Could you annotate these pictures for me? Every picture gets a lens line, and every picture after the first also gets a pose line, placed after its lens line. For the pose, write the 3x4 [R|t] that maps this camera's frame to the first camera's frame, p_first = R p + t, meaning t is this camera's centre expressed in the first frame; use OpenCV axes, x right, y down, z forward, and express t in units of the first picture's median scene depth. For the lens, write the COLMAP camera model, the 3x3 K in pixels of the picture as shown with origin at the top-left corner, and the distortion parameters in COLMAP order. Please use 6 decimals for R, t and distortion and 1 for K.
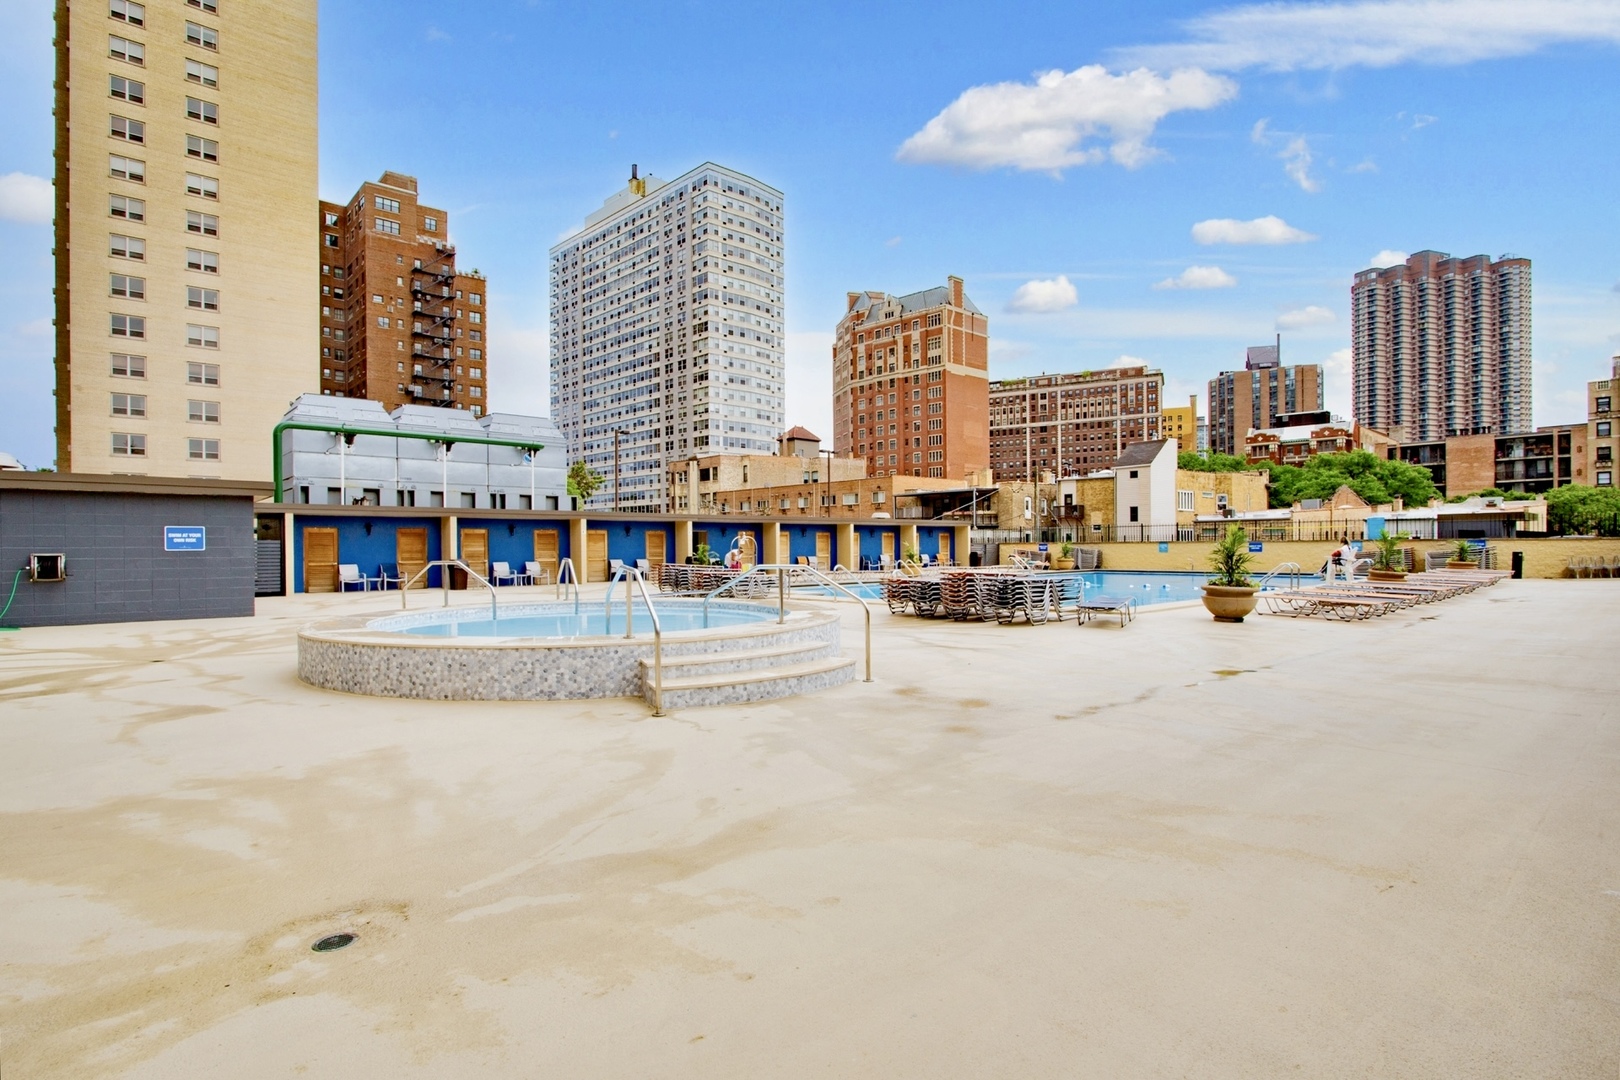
lens RADIAL K [[789.4, 0, 793.6], [0, 789.4, 551.1], [0, 0, 1]] dist [-0.010857, 0.007990]
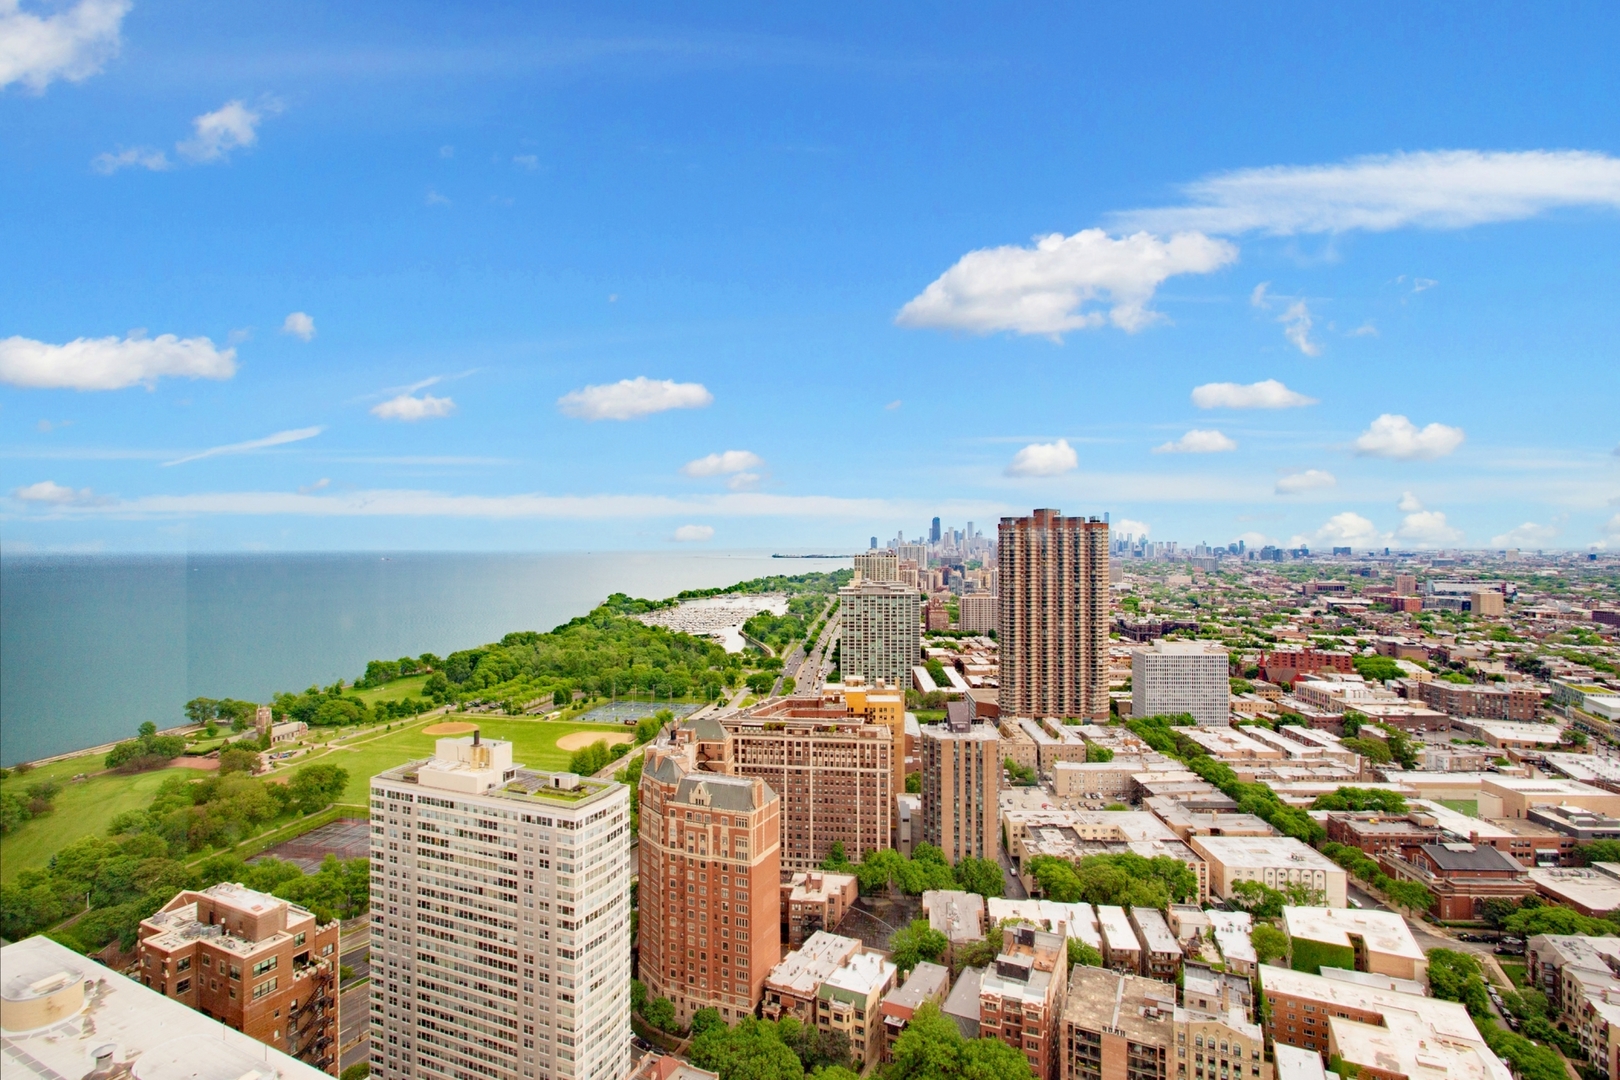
lens RADIAL K [[789.4, 0, 796.1], [0, 789.4, 539.5], [0, 0, 1]] dist [-0.010857, 0.007990]
pose [[0.923298, 0.007165, 0.384017, -0.202511], [-0.002214, 0.999909, -0.013333, -0.694684], [-0.384077, 0.011461, 0.923230, -0.131142]]
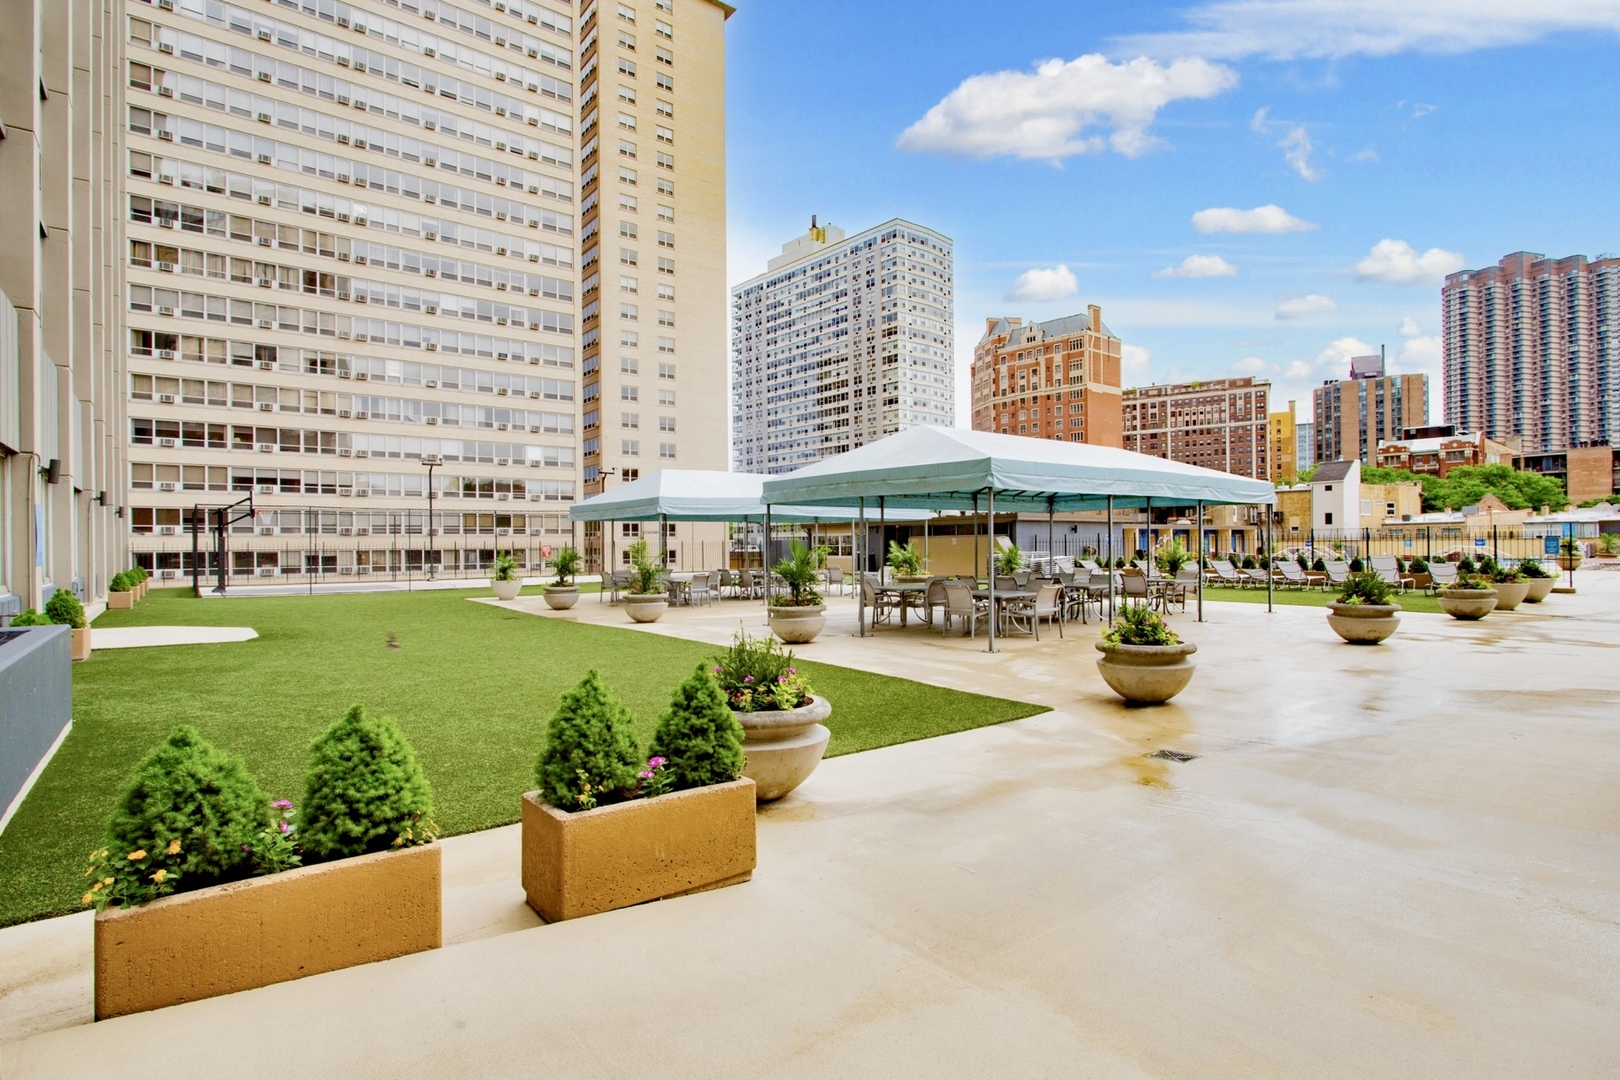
lens RADIAL K [[789.4, 0, 798.2], [0, 789.4, 547.9], [0, 0, 1]] dist [-0.010857, 0.007990]
pose [[0.998384, -0.003609, -0.056711, -0.153457], [0.003372, 0.999985, -0.004280, 0.001612], [0.056725, 0.004082, 0.998381, -0.144262]]
